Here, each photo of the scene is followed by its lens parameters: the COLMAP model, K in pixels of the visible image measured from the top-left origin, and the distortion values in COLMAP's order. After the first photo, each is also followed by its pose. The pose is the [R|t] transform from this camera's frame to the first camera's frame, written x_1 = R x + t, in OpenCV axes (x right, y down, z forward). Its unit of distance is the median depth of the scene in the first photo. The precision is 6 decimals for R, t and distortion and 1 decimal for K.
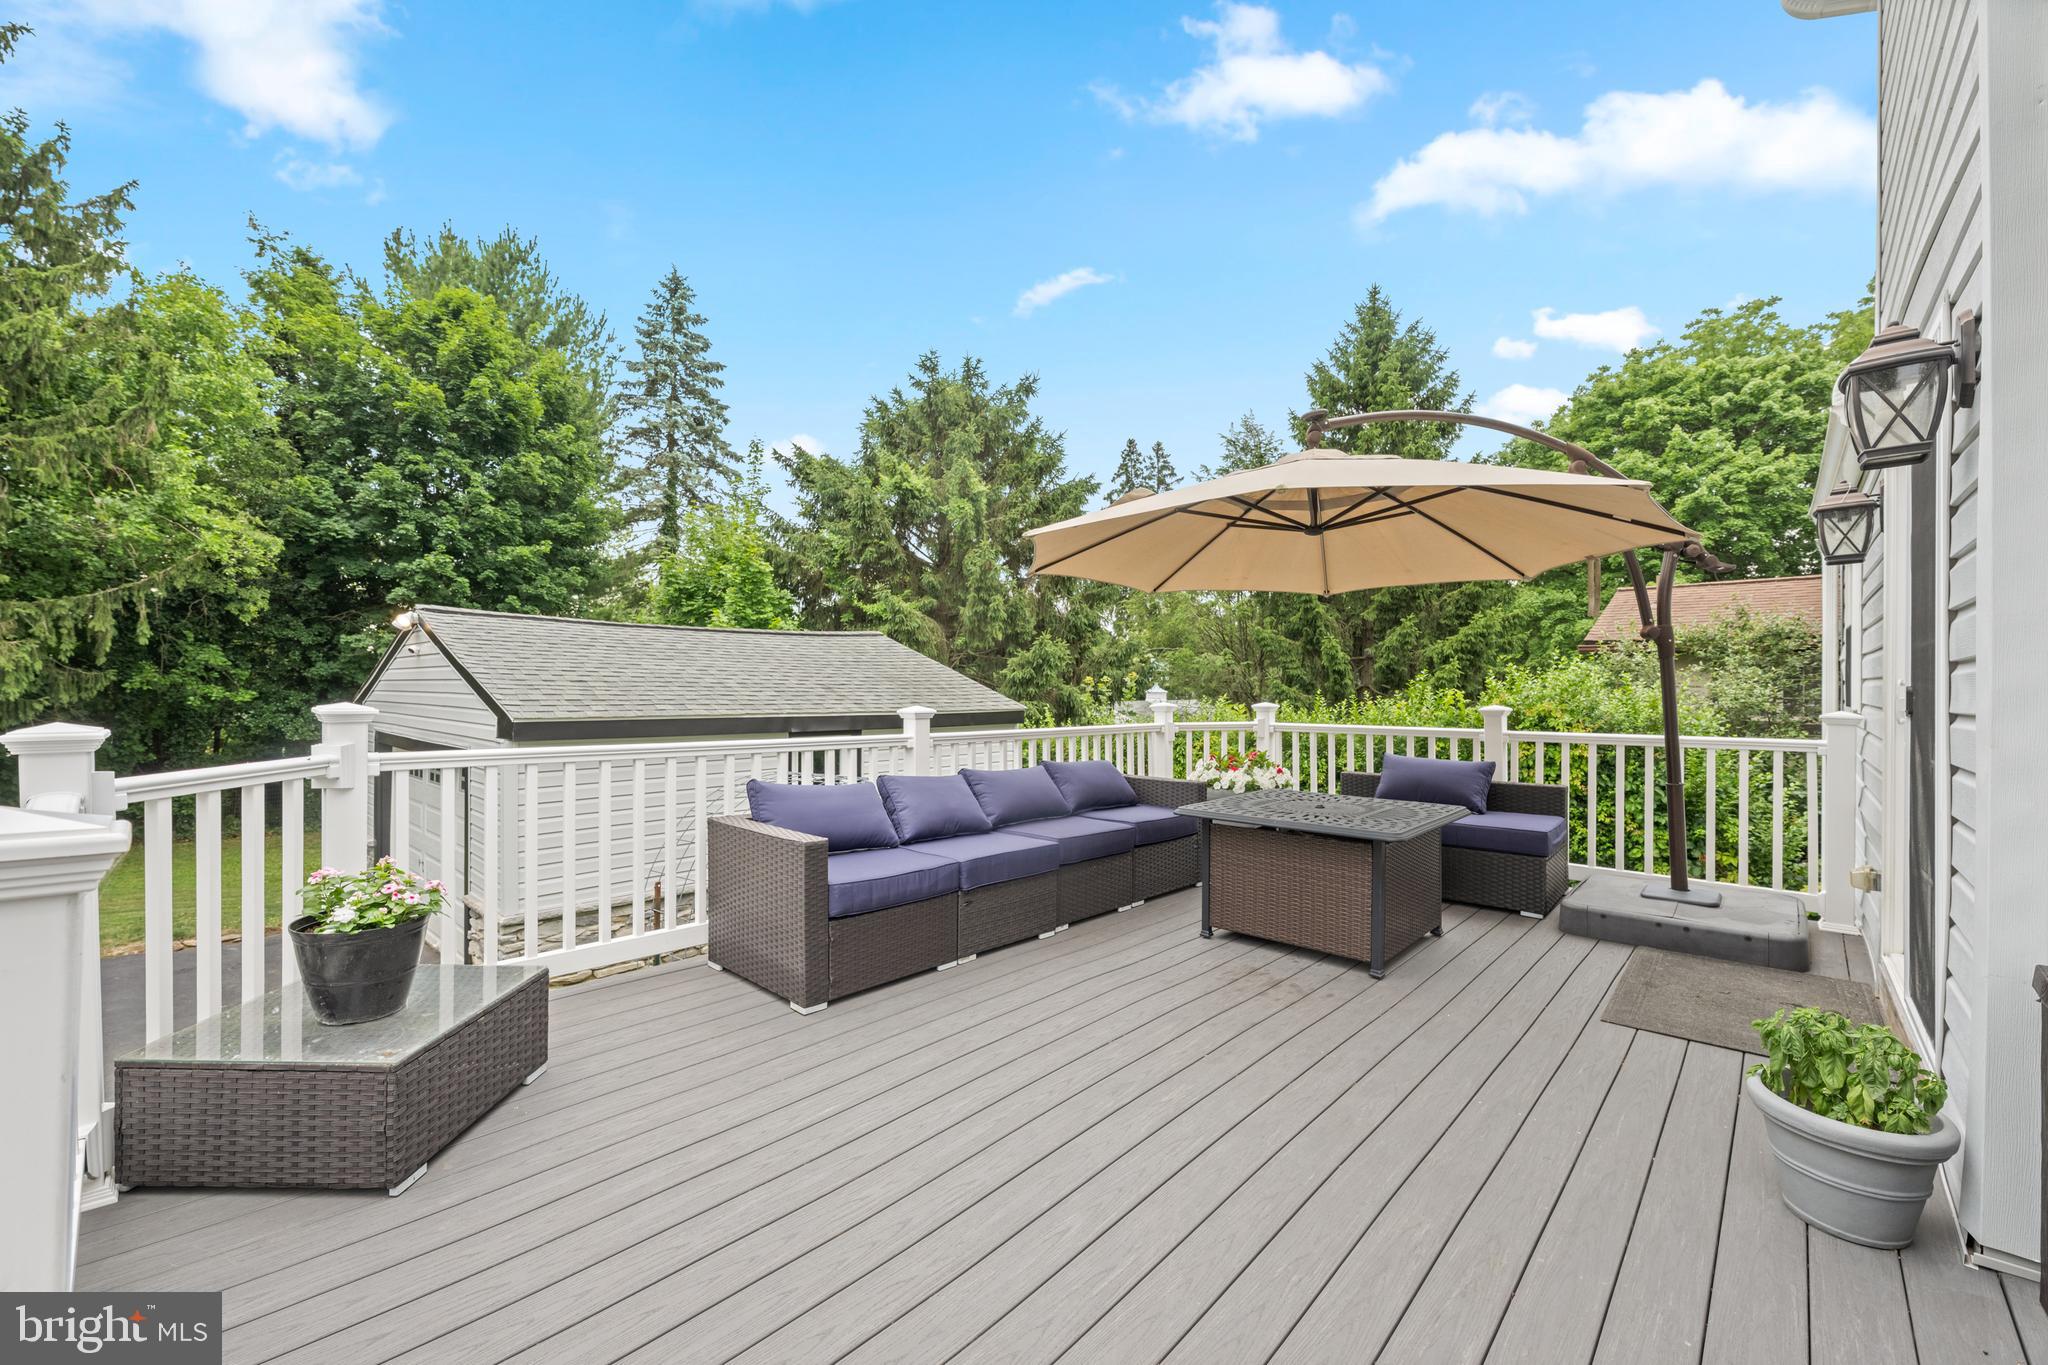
lens RADIAL K [[829.1, 0, 1034.0], [0, 829.1, 690.8], [0, 0, 1]] dist [-0.005006, -0.001717]
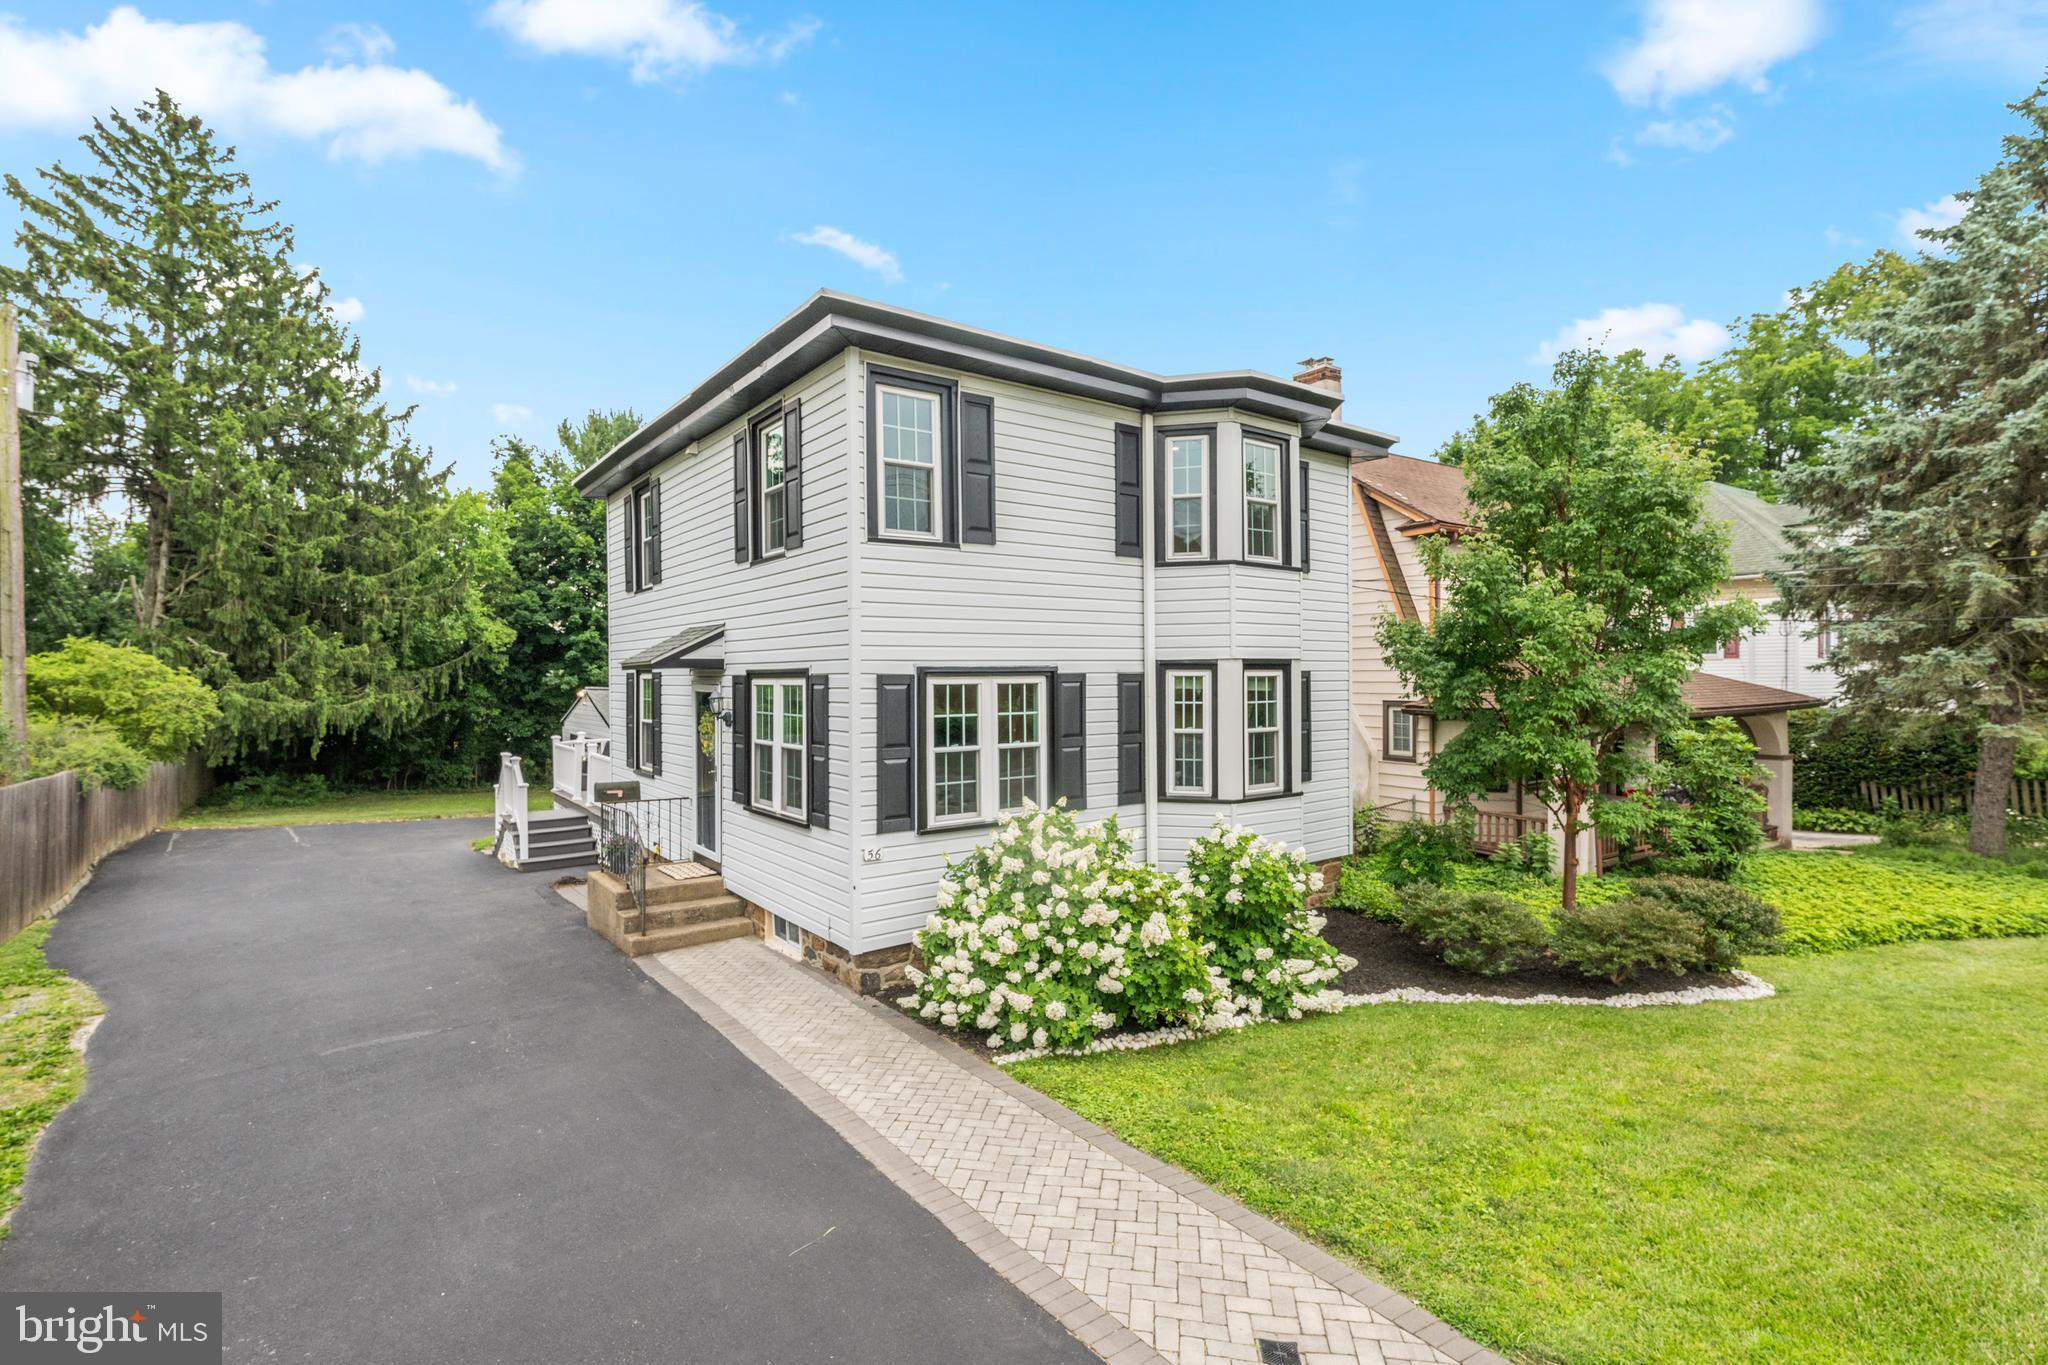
lens RADIAL K [[941.0, 0, 1017.1], [0, 941.0, 684.8], [0, 0, 1]] dist [-0.001461, 0.000155]
pose [[0.979546, -0.007148, -0.201095, 0.550050], [0.007692, 0.999969, 0.001925, -0.047779], [0.201075, -0.003432, 0.979570, -0.753966]]
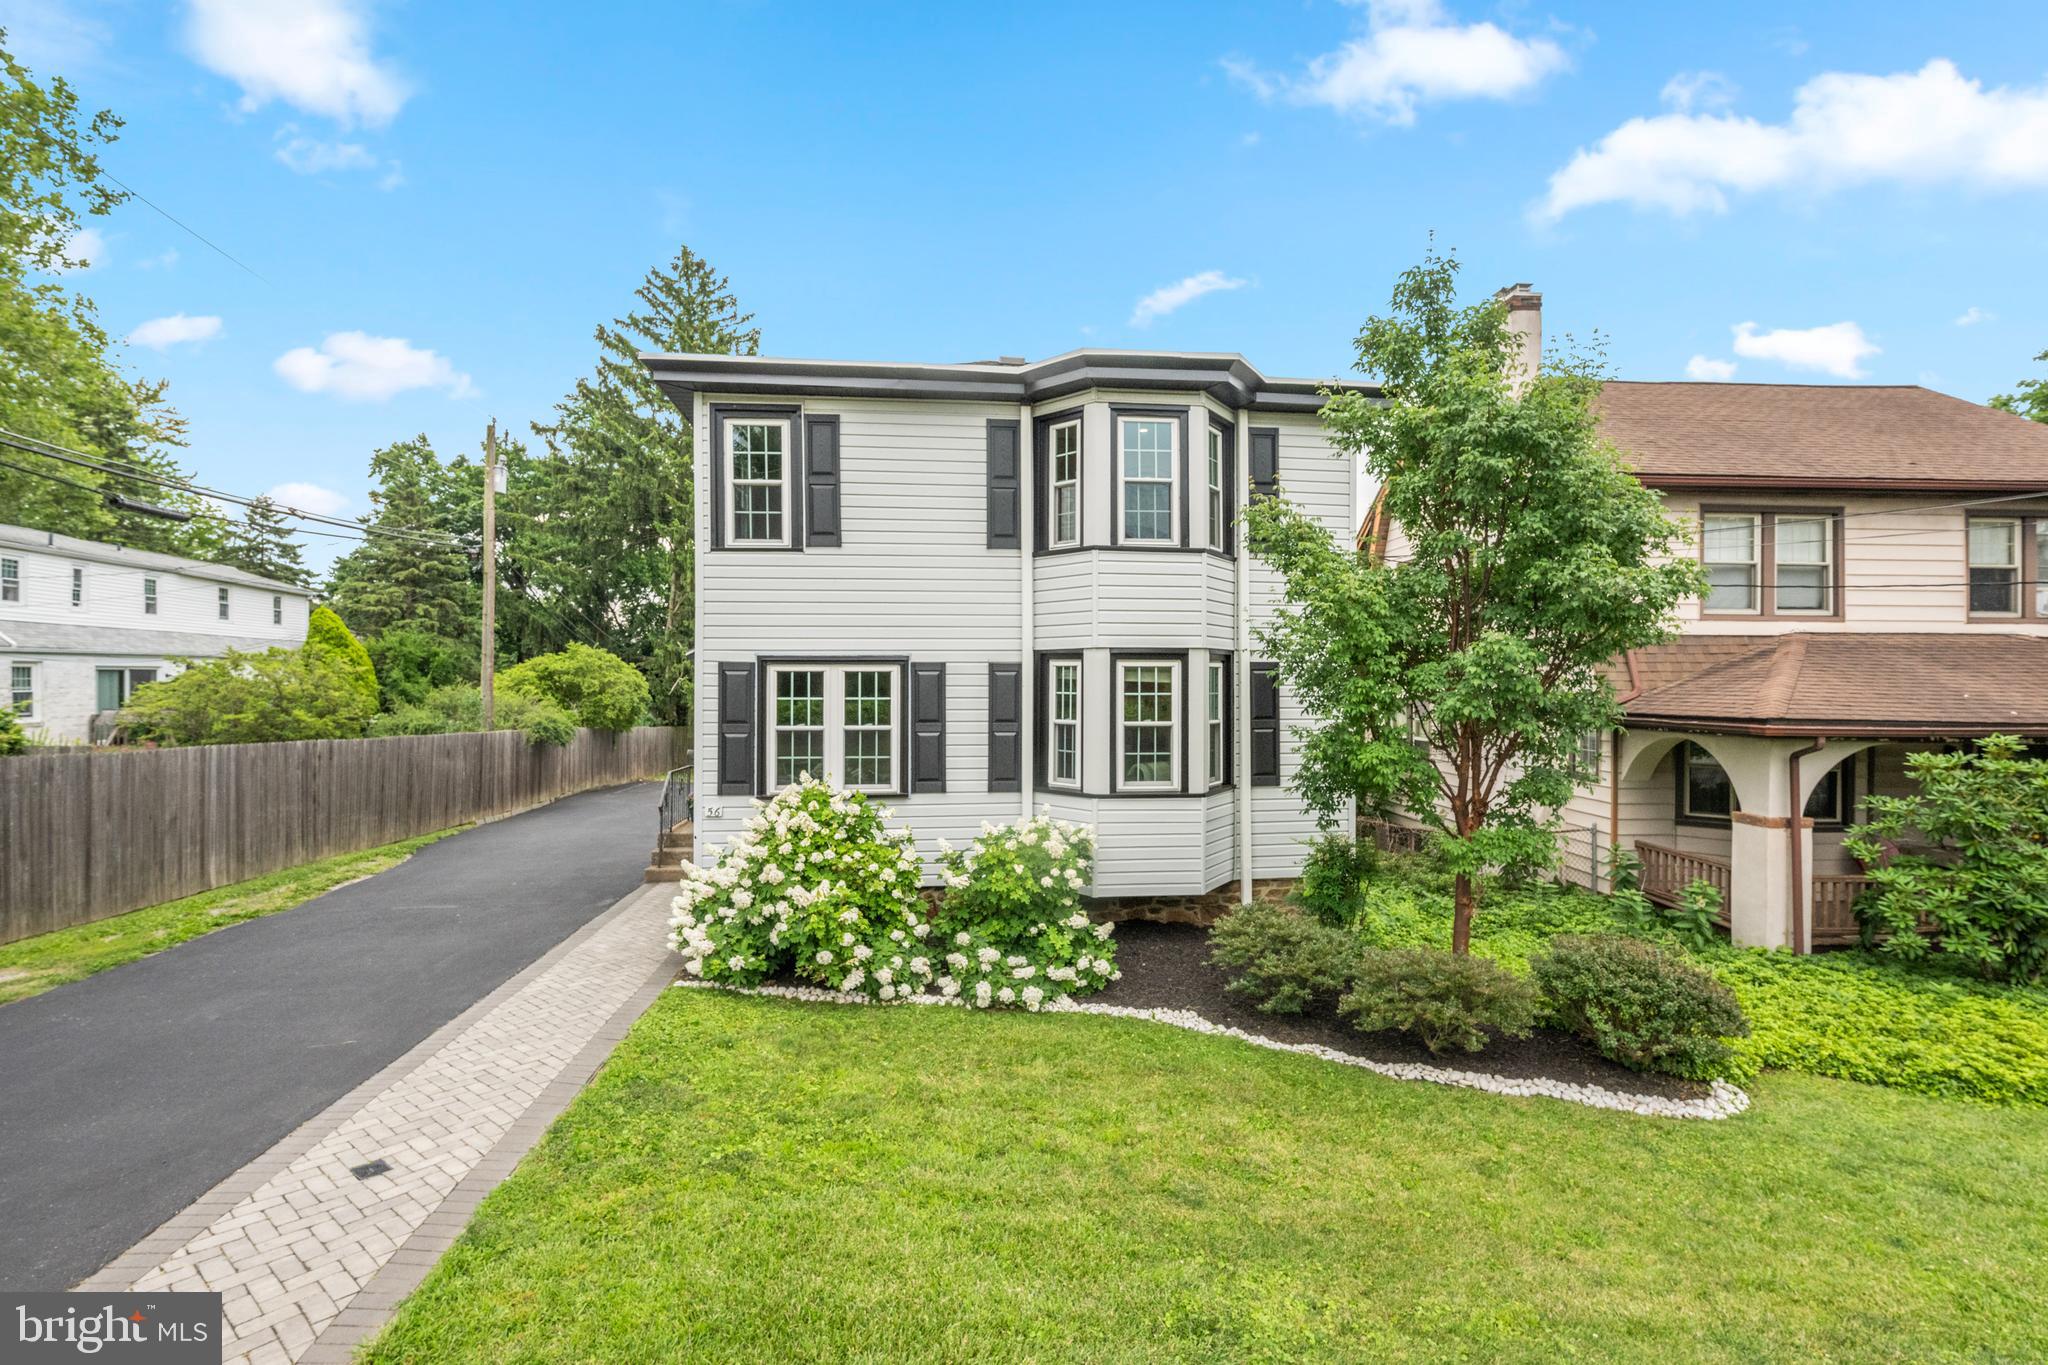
lens RADIAL K [[941.0, 0, 1017.0], [0, 941.0, 694.1], [0, 0, 1]] dist [-0.001461, 0.000155]
pose [[0.750966, 0.009999, -0.660265, 0.853450], [-0.004453, 0.999939, 0.010078, -0.040795], [0.660326, -0.004628, 0.750965, -0.629282]]
